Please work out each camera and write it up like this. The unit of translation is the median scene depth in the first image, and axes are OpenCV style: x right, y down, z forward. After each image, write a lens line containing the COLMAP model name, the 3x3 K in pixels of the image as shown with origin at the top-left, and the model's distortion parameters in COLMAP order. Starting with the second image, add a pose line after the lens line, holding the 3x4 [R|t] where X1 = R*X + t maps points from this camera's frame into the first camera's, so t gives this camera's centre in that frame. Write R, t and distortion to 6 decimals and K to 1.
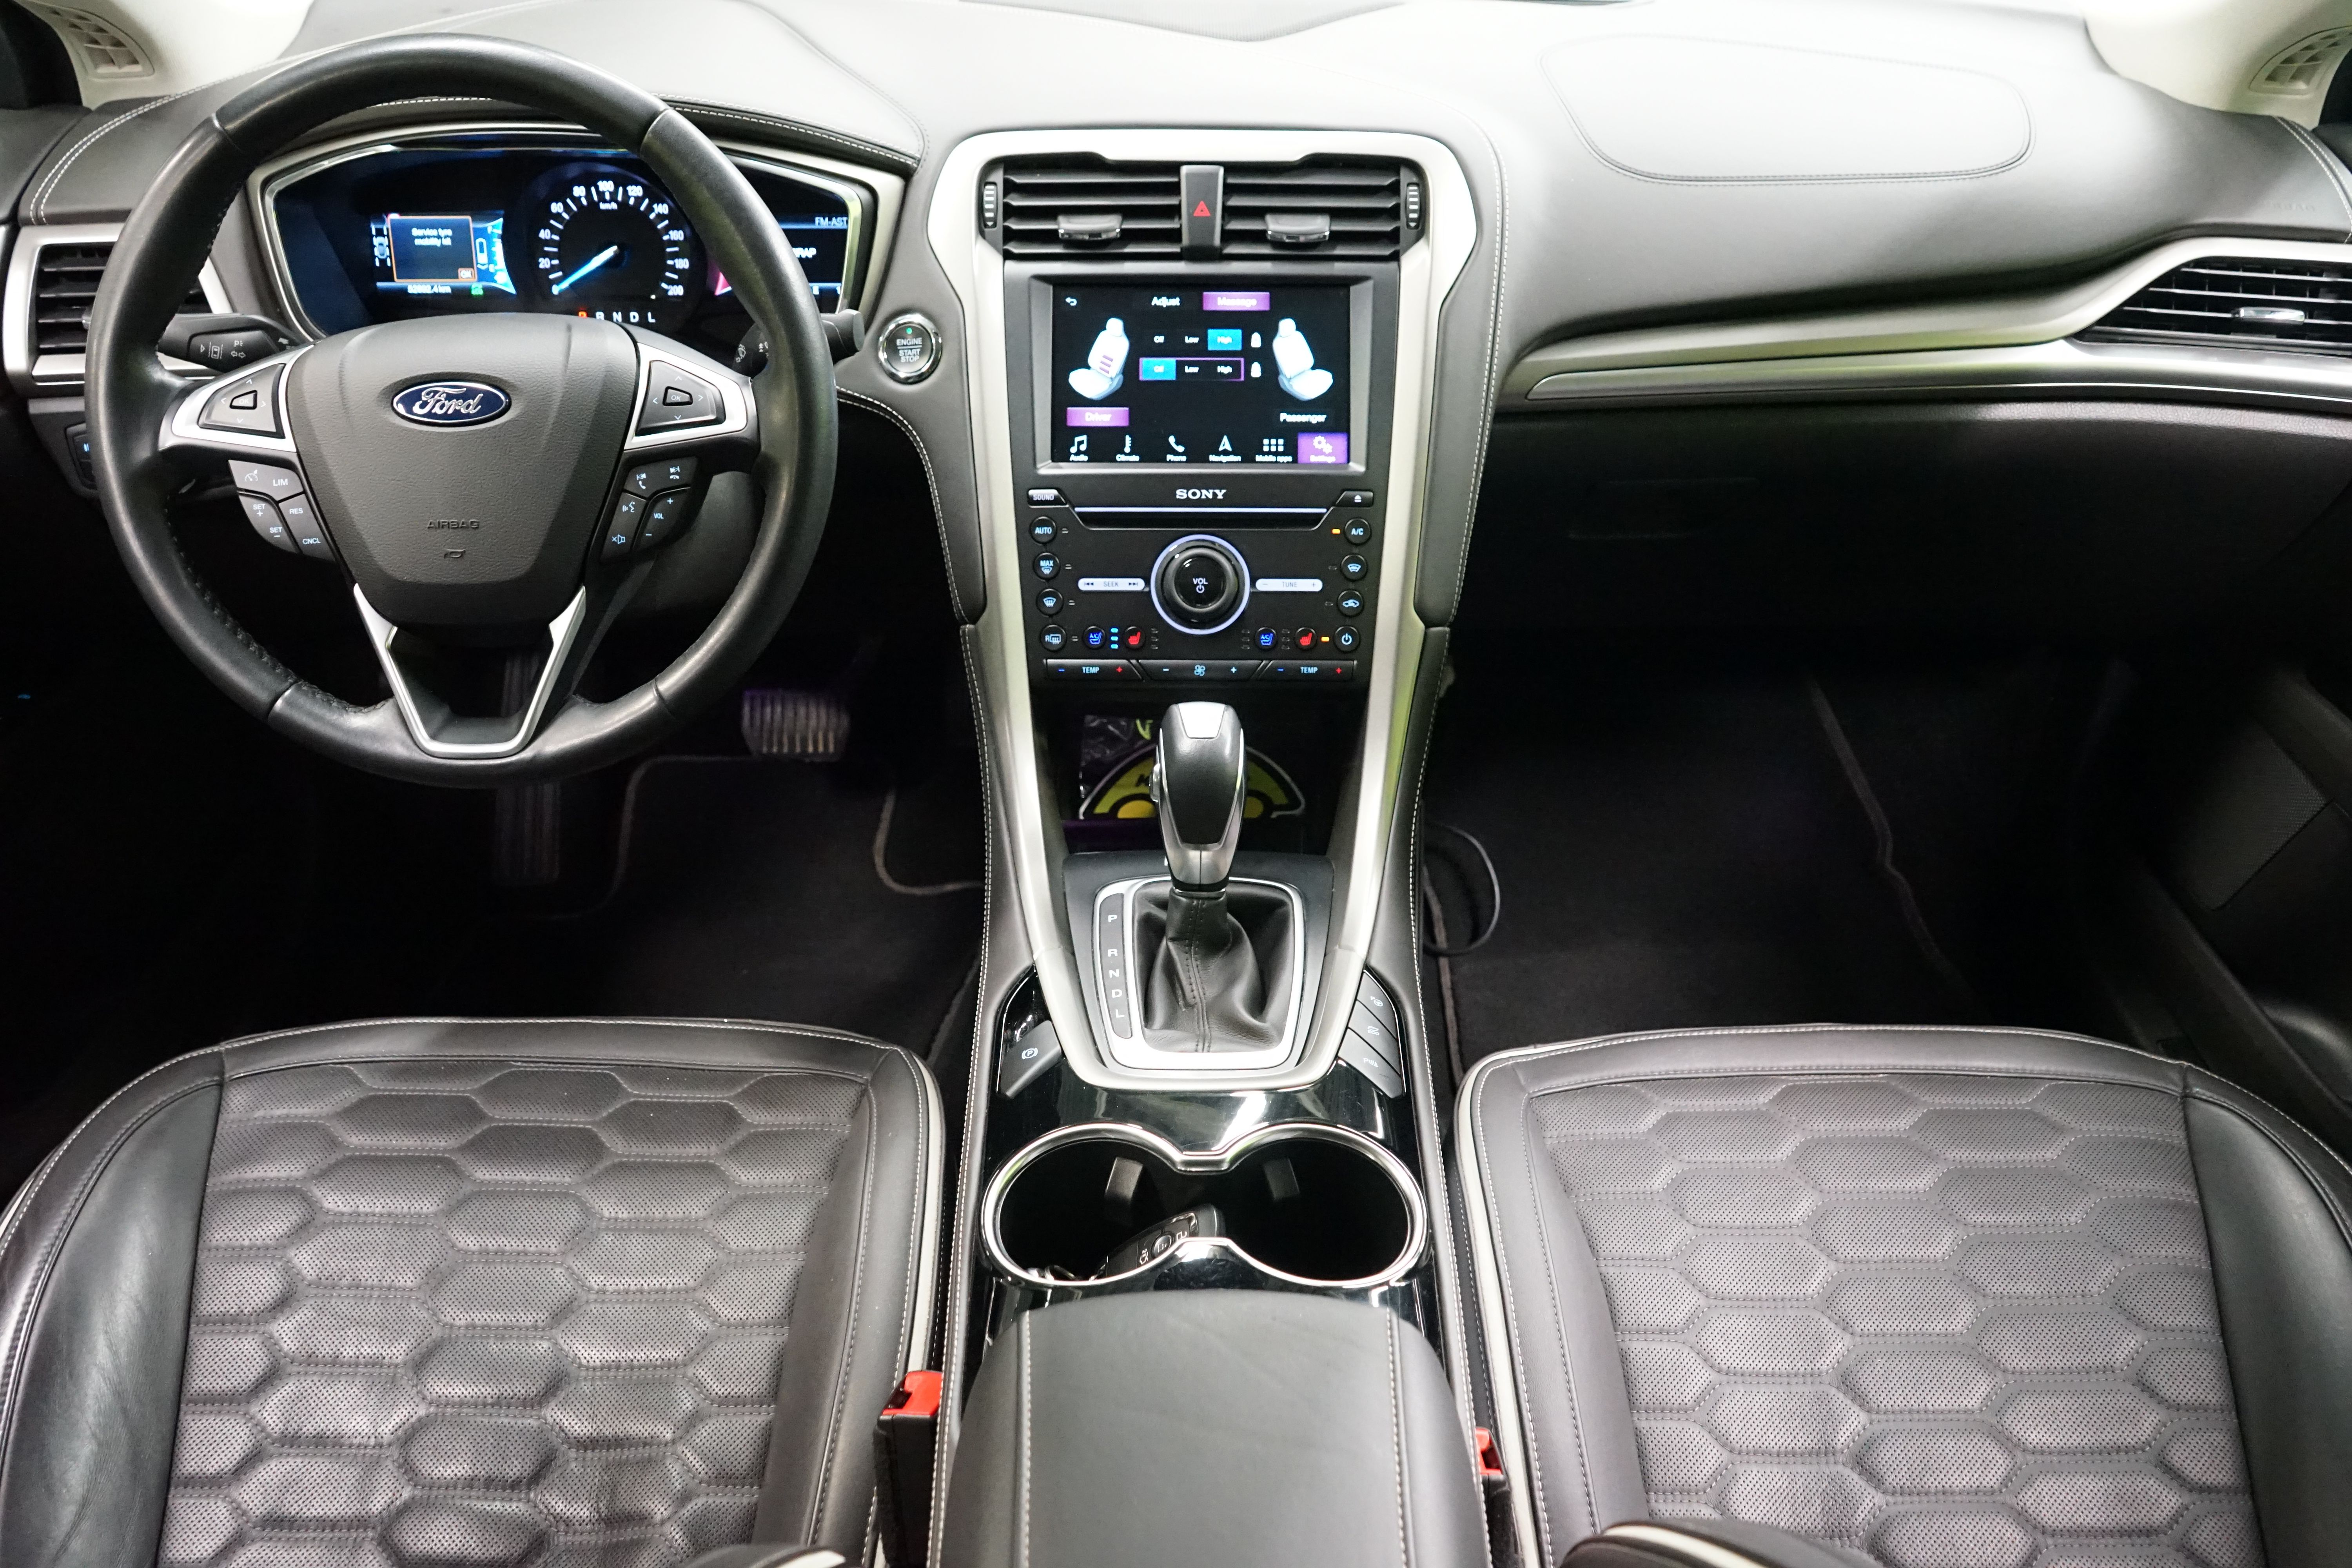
lens RADIAL K [[1907.4, 0, 1176.8], [0, 1907.4, 781.9], [0, 0, 1]] dist [-0.013177, -0.000749]
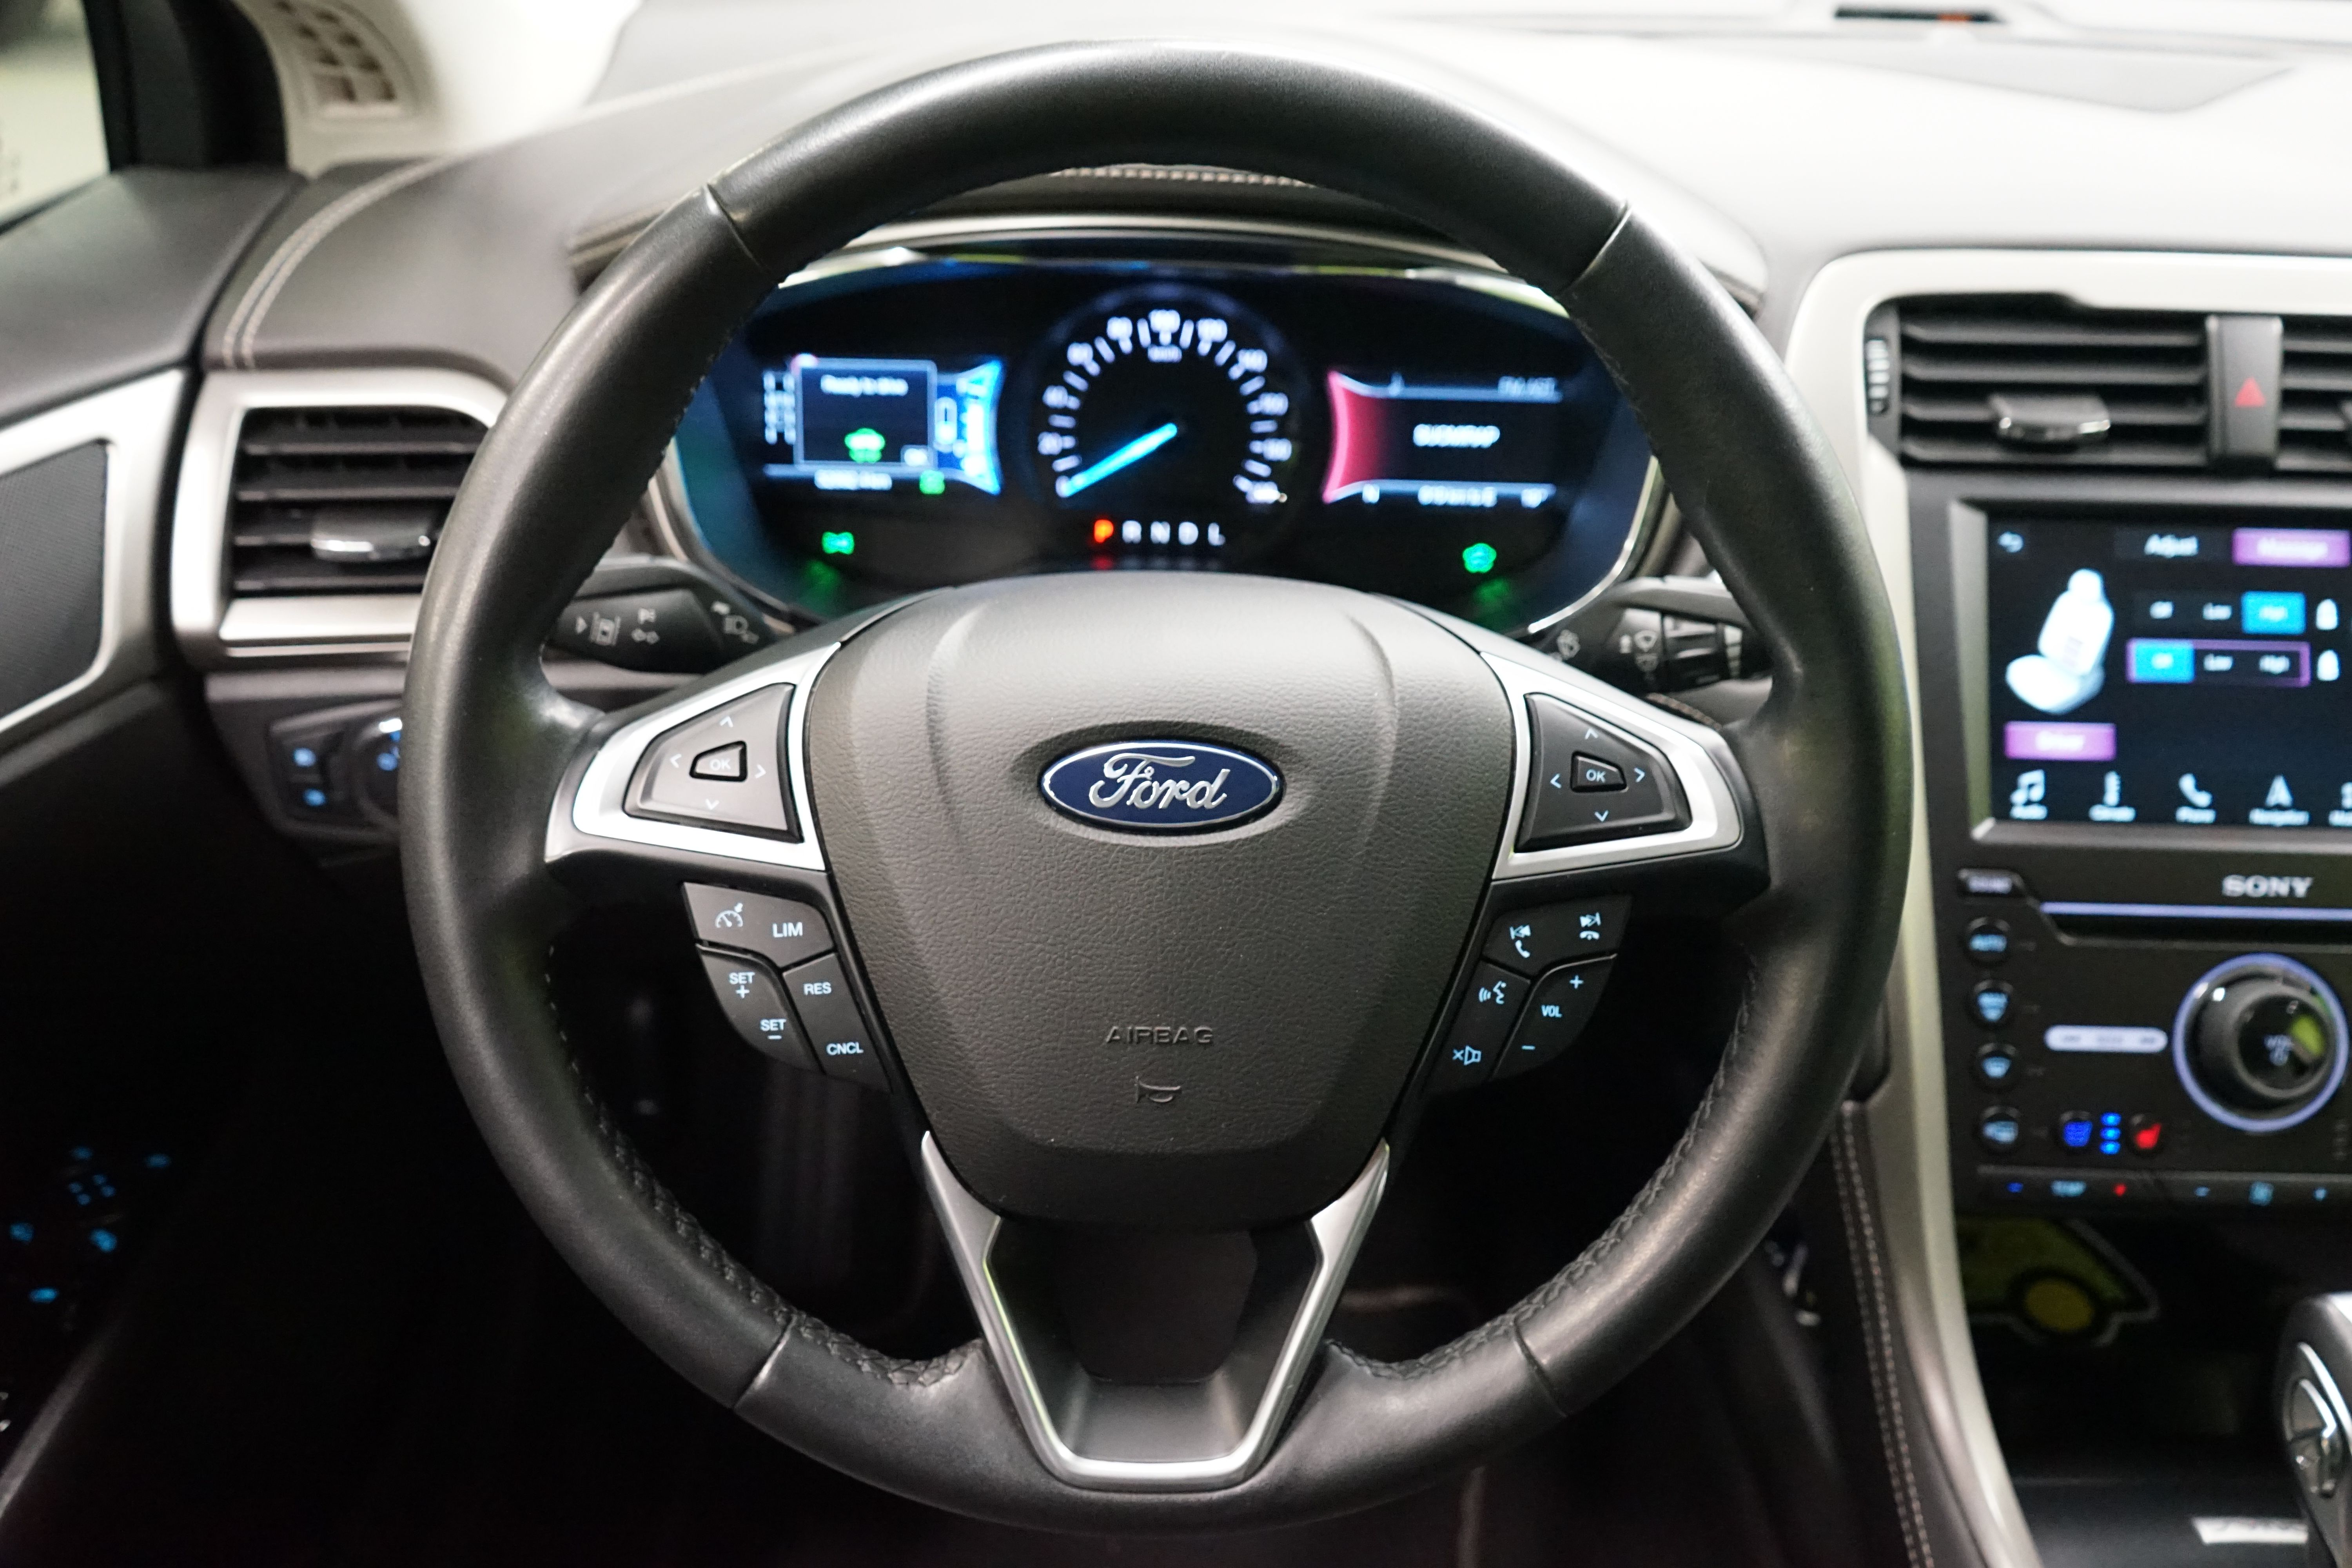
lens RADIAL K [[1907.4, 0, 1176.0], [0, 1907.4, 783.0], [0, 0, 1]] dist [-0.013177, -0.000749]
pose [[0.999738, 0.020053, 0.011033, -0.321119], [-0.019524, 0.998742, -0.046176, -0.148490], [-0.011945, 0.045949, 0.998872, 0.430046]]
